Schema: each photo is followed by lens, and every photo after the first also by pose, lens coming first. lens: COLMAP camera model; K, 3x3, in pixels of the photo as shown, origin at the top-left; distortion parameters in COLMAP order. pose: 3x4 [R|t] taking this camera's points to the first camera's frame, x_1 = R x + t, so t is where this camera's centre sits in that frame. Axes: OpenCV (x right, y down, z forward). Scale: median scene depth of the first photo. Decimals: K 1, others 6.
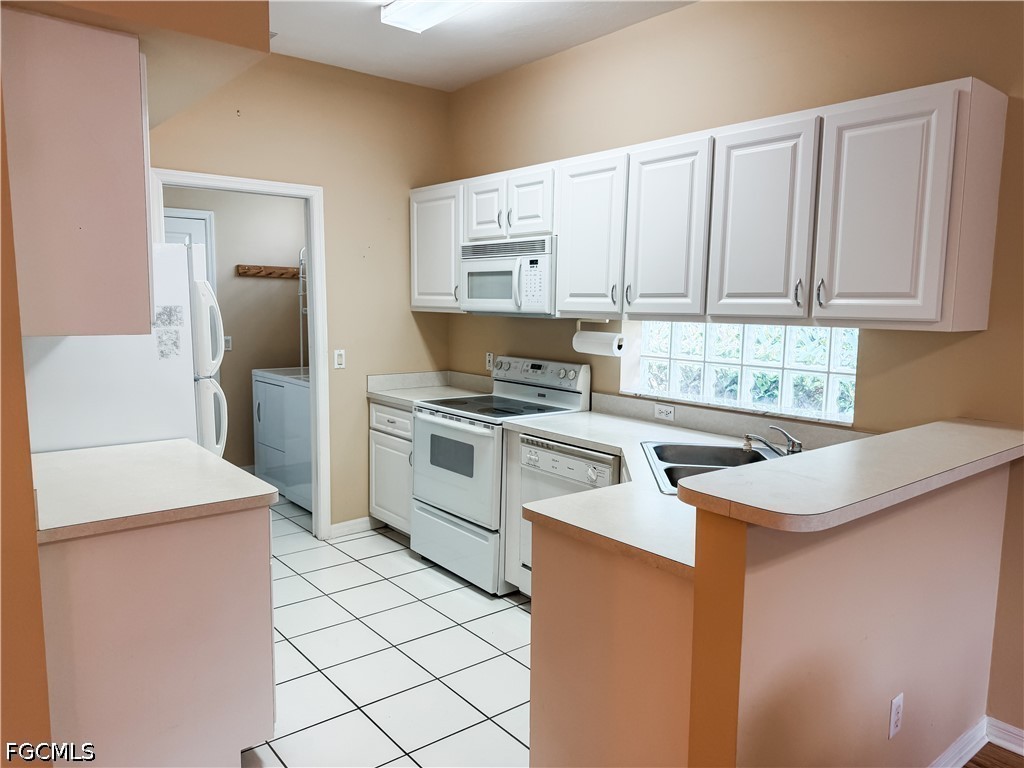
lens RADIAL K [[715.7, 0, 512.0], [0, 715.7, 384.0], [0, 0, 1]] dist [0.119654, -0.162071]
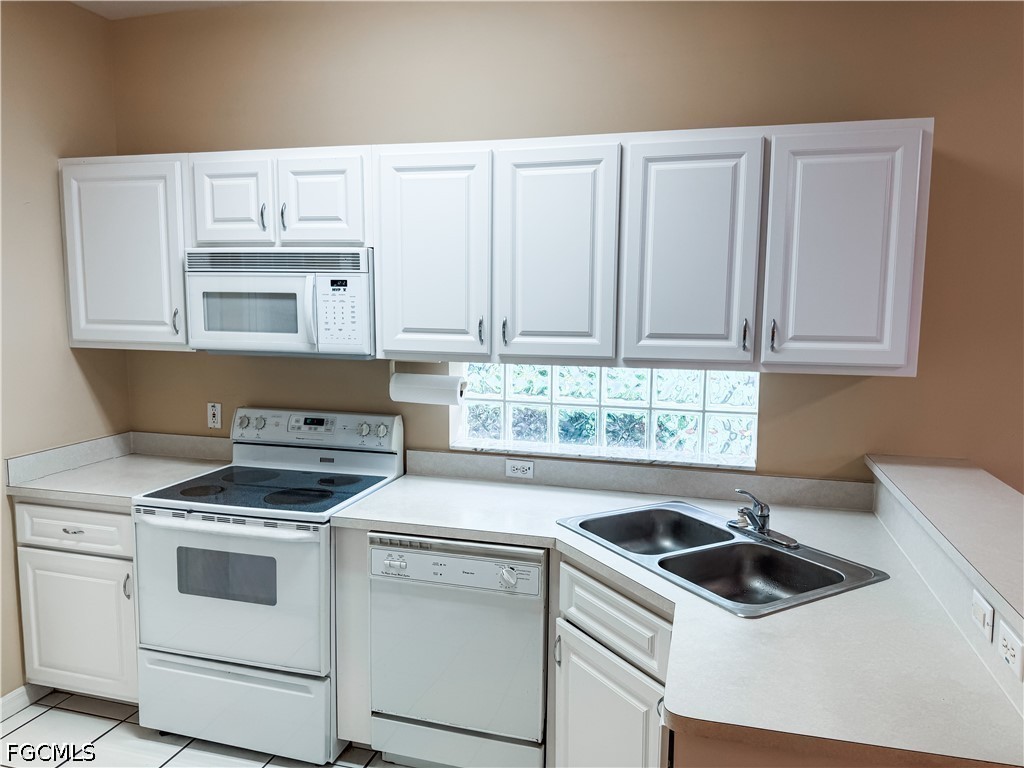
lens RADIAL K [[715.7, 0, 512.0], [0, 715.7, 384.0], [0, 0, 1]] dist [0.119654, -0.162071]
pose [[0.818287, -0.074525, 0.569959, -0.241957], [0.068867, 0.997128, 0.031507, -0.079600], [-0.570670, 0.013470, 0.821069, 0.309878]]
